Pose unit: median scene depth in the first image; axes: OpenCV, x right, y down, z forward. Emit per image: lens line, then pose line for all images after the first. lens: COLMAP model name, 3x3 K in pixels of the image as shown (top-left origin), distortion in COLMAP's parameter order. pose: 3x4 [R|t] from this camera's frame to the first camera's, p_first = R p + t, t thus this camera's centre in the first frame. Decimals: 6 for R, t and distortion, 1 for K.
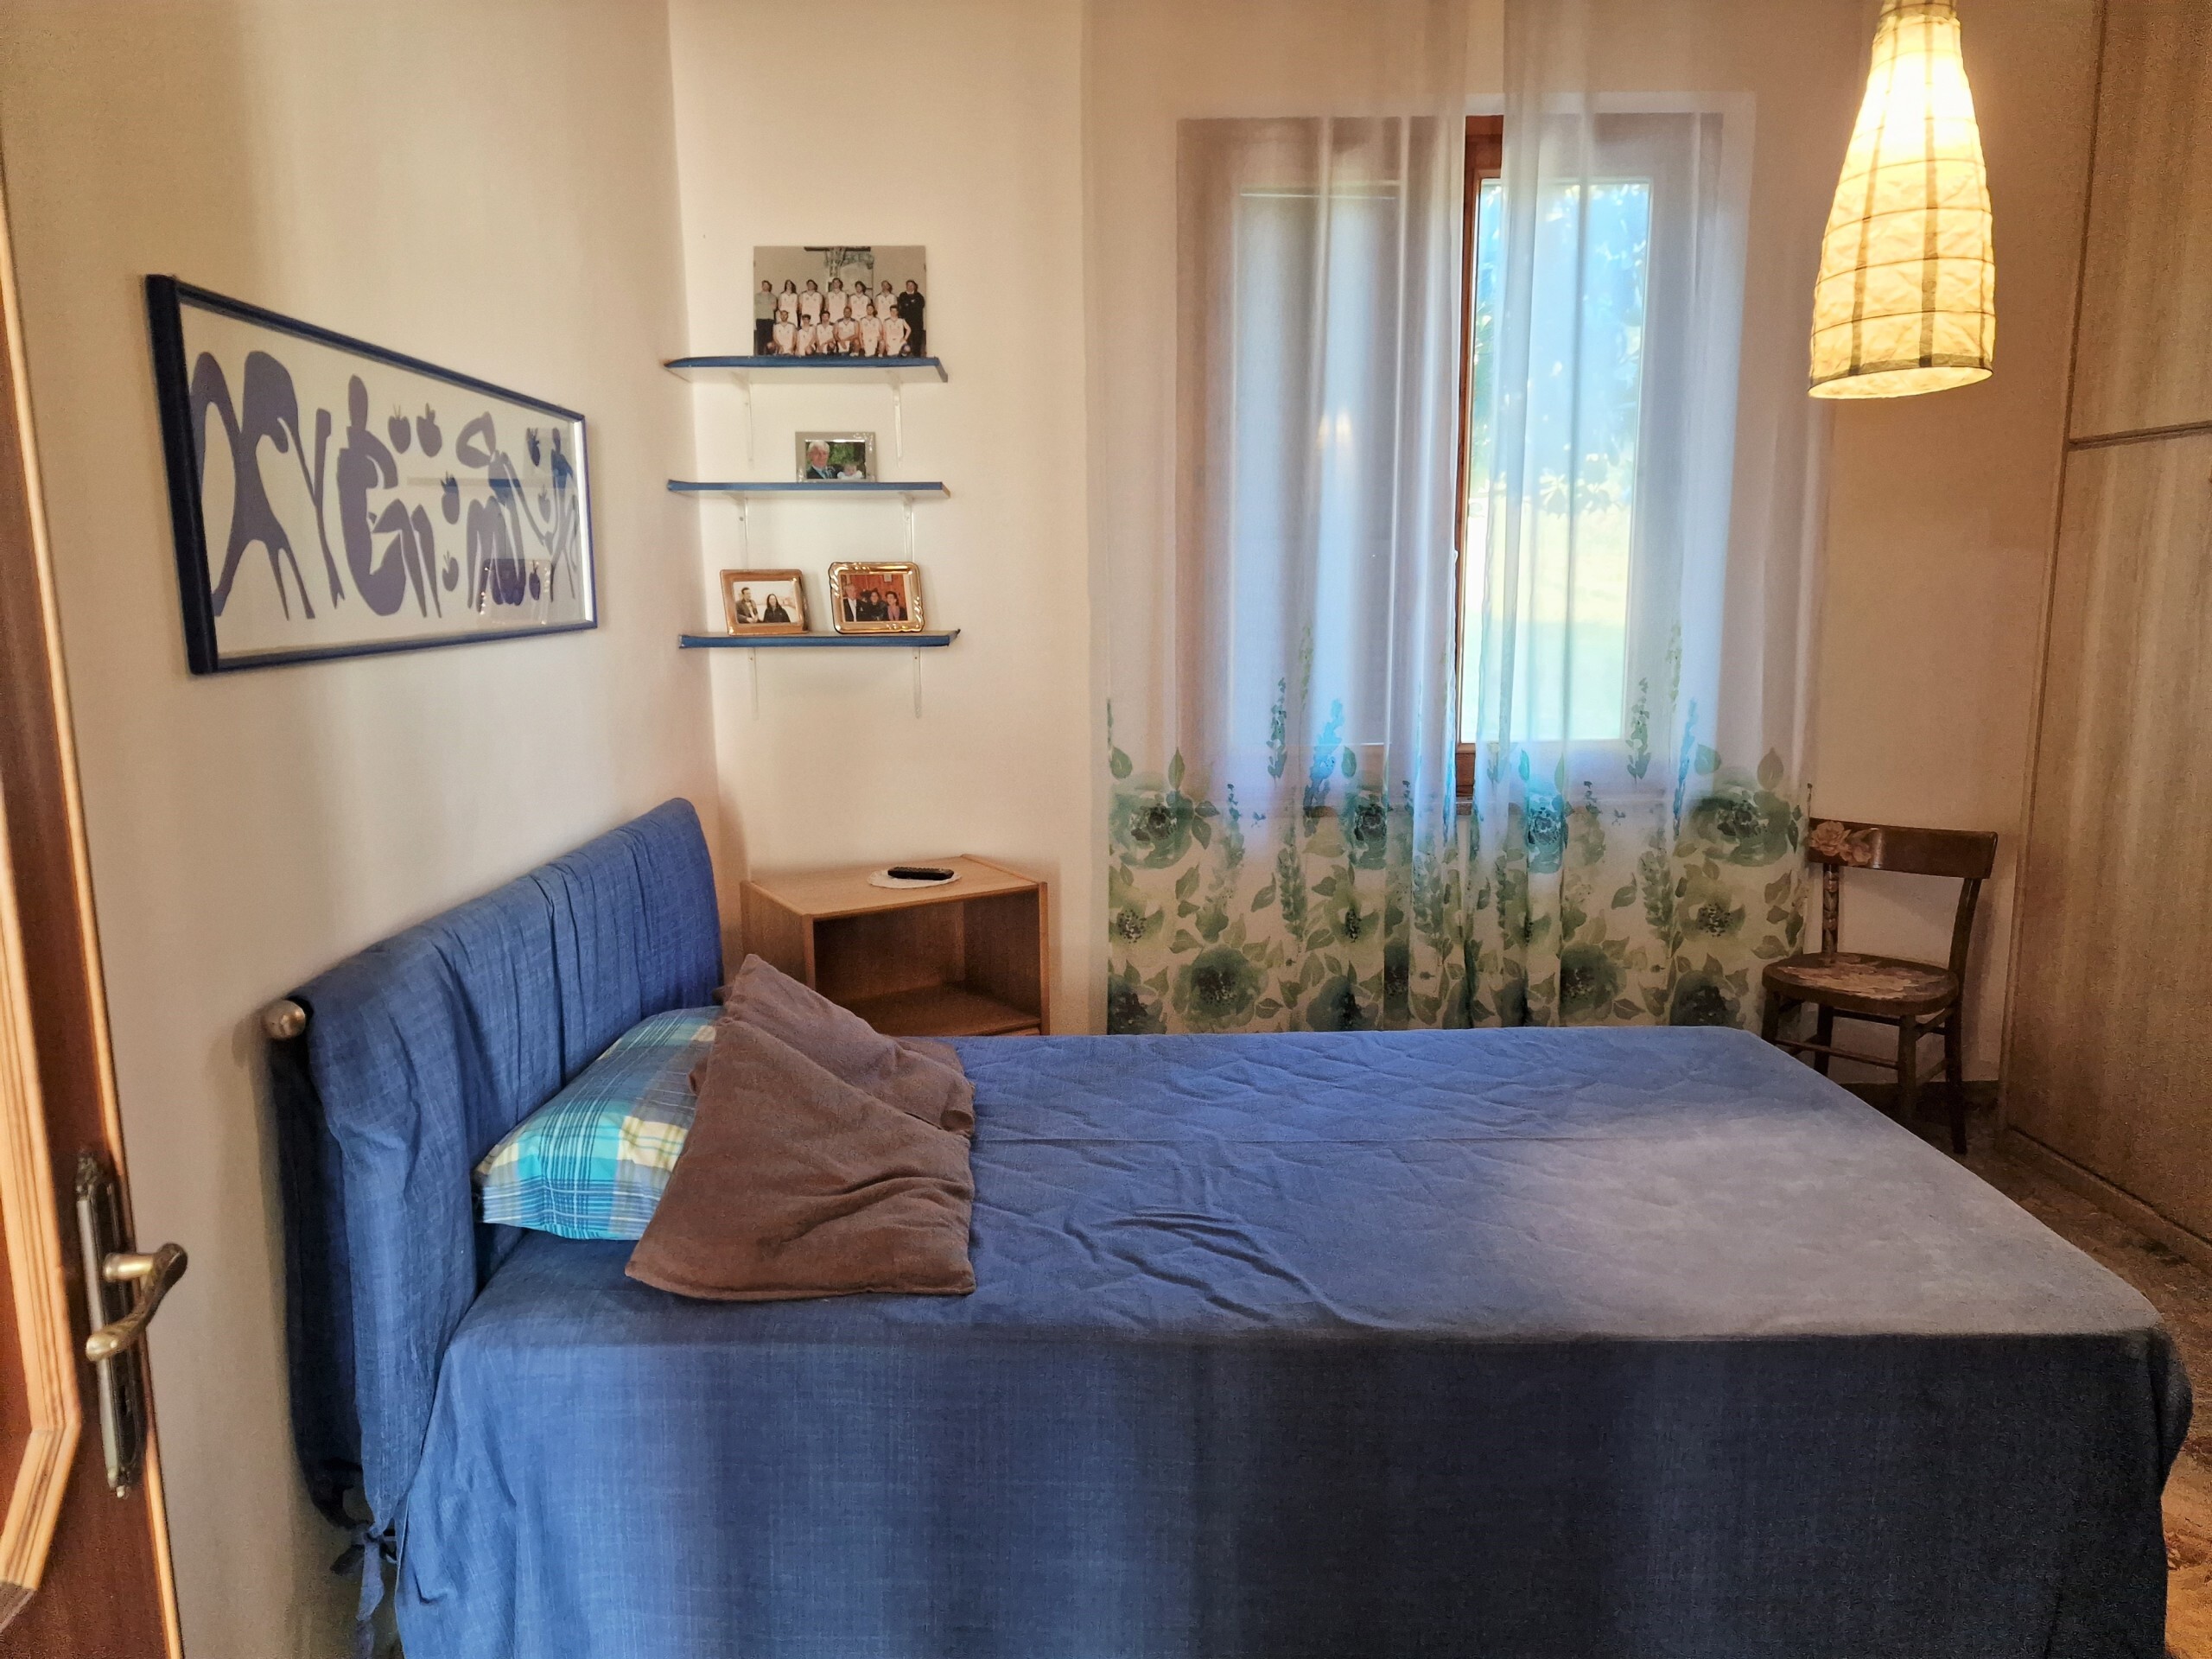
lens RADIAL K [[1487.9, 0, 1060.1], [0, 1487.9, 811.5], [0, 0, 1]] dist [0.084106, -0.067383]
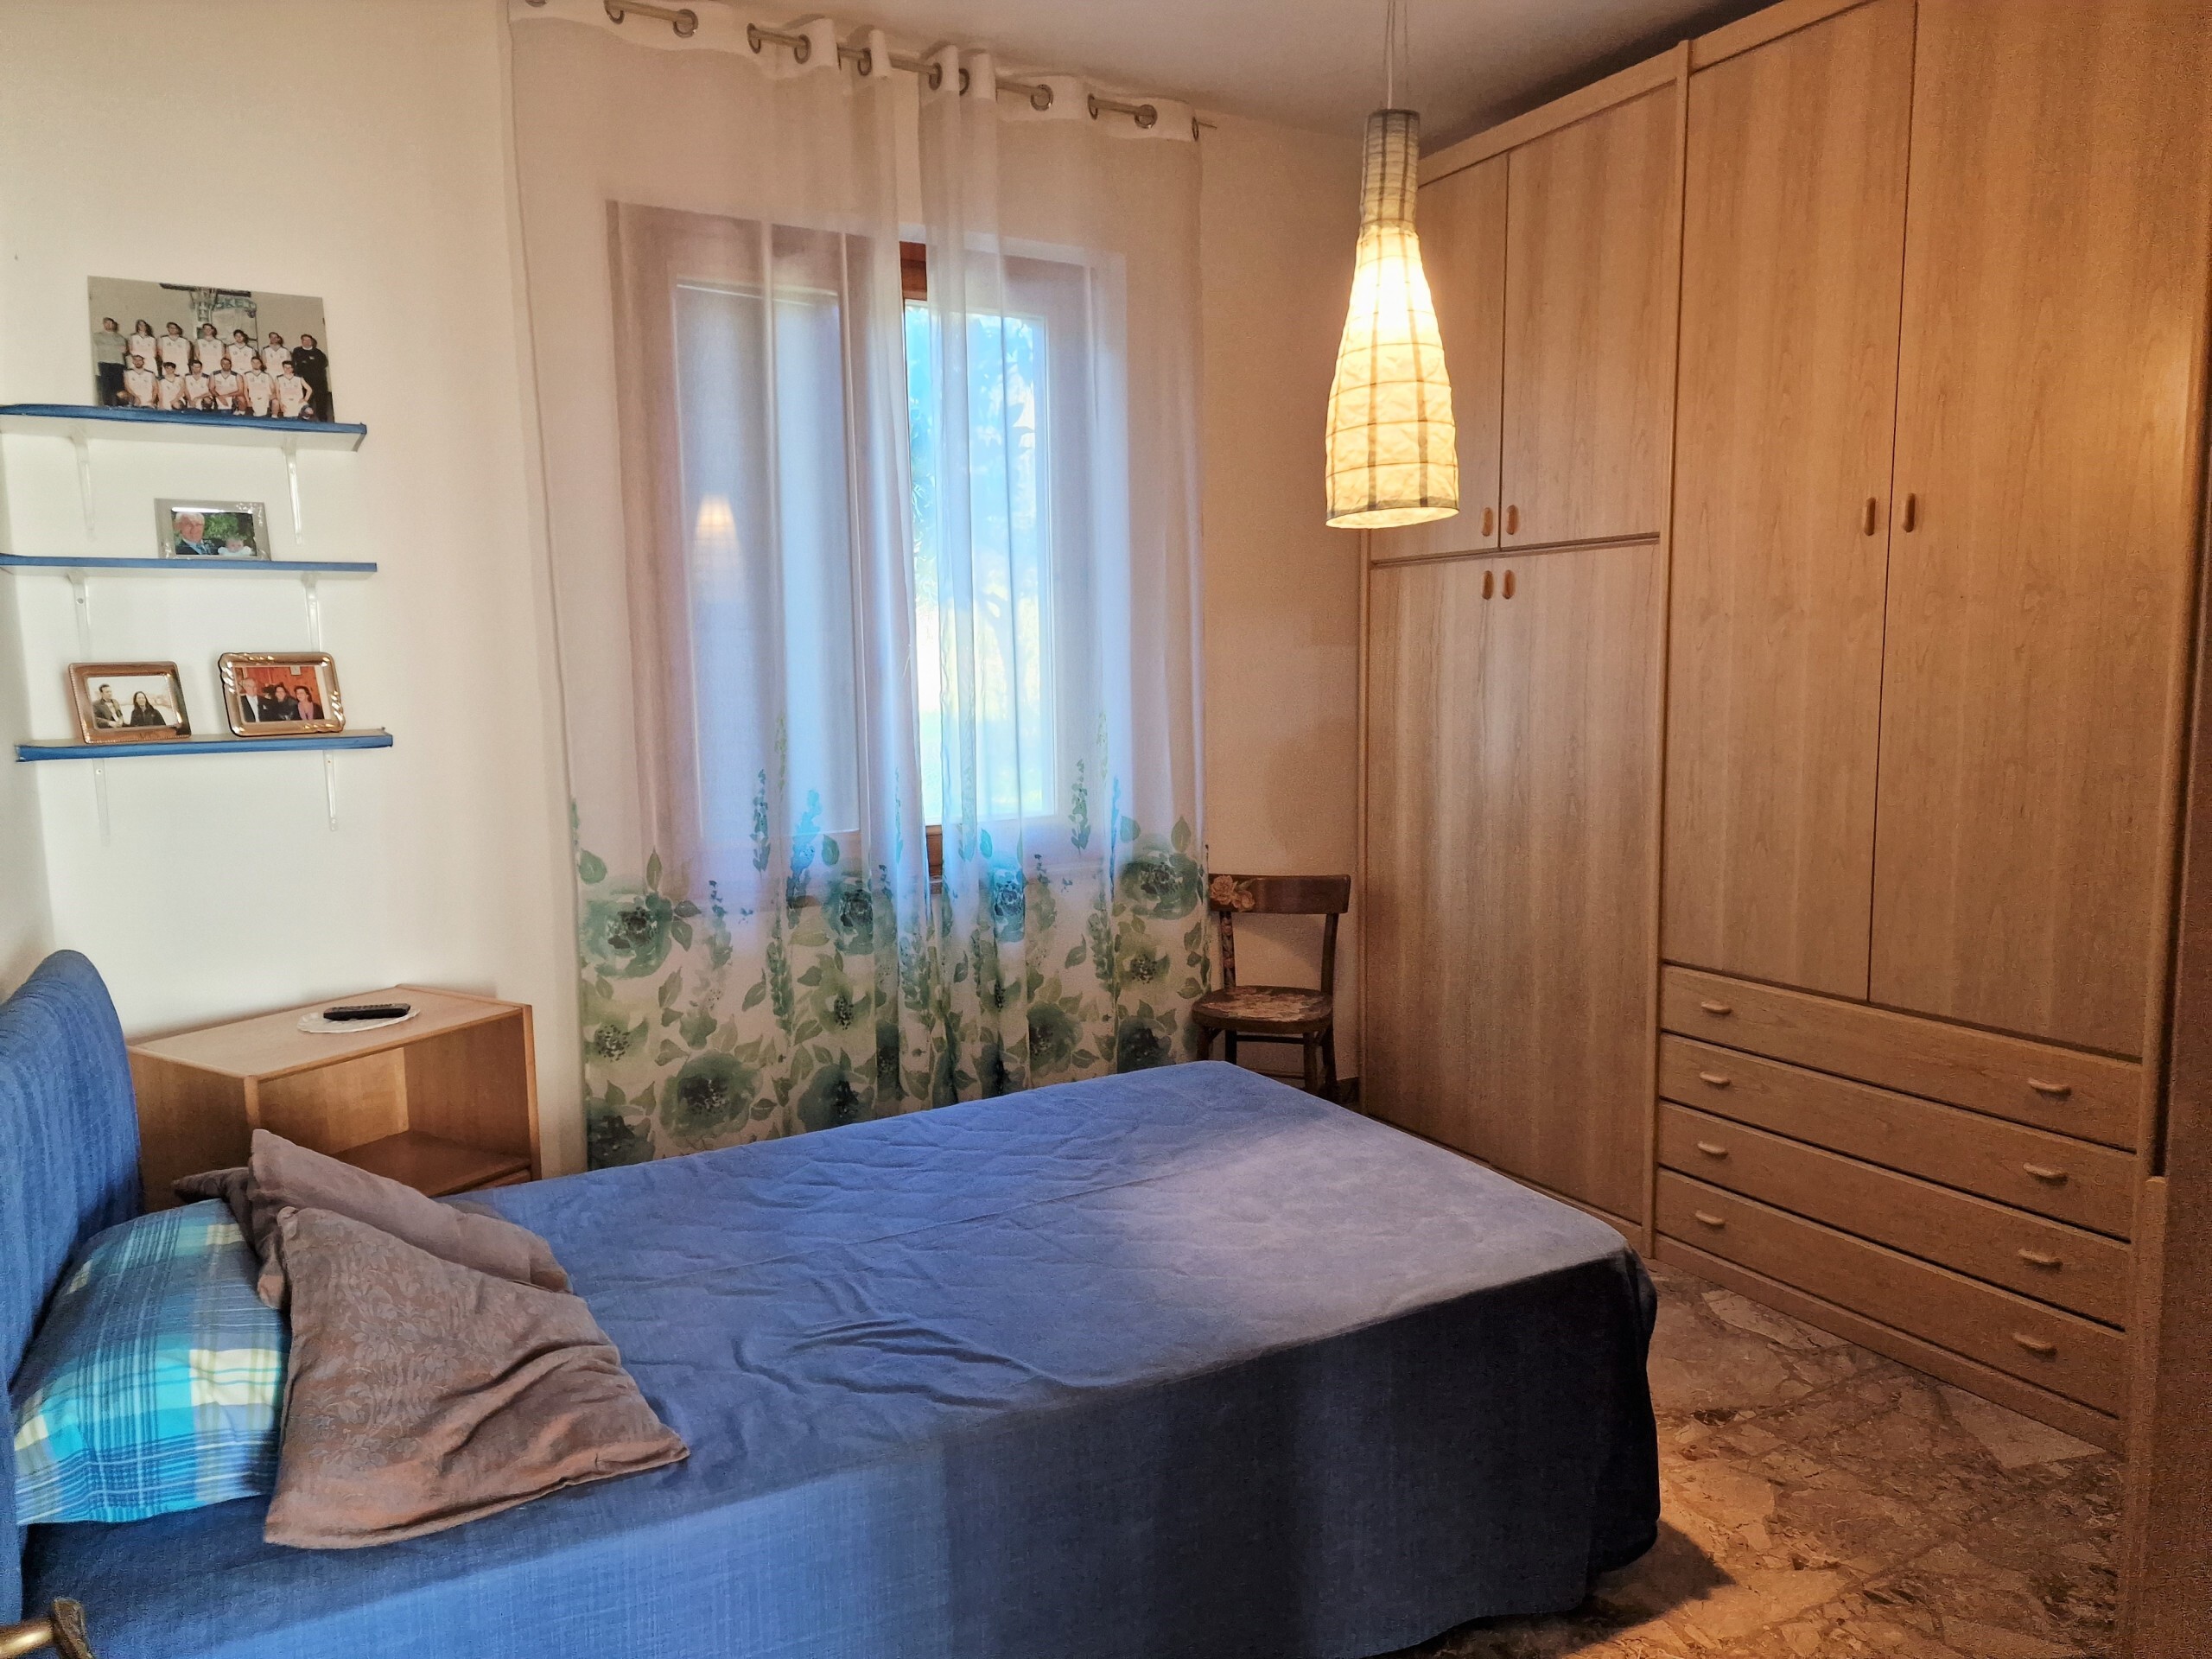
lens RADIAL K [[1487.9, 0, 1114.4], [0, 1487.9, 810.2], [0, 0, 1]] dist [0.084106, -0.067383]
pose [[0.884157, -0.051575, 0.464335, -0.109376], [0.078281, 0.996191, -0.038408, -0.006666], [-0.460585, 0.070308, 0.884827, 0.019381]]
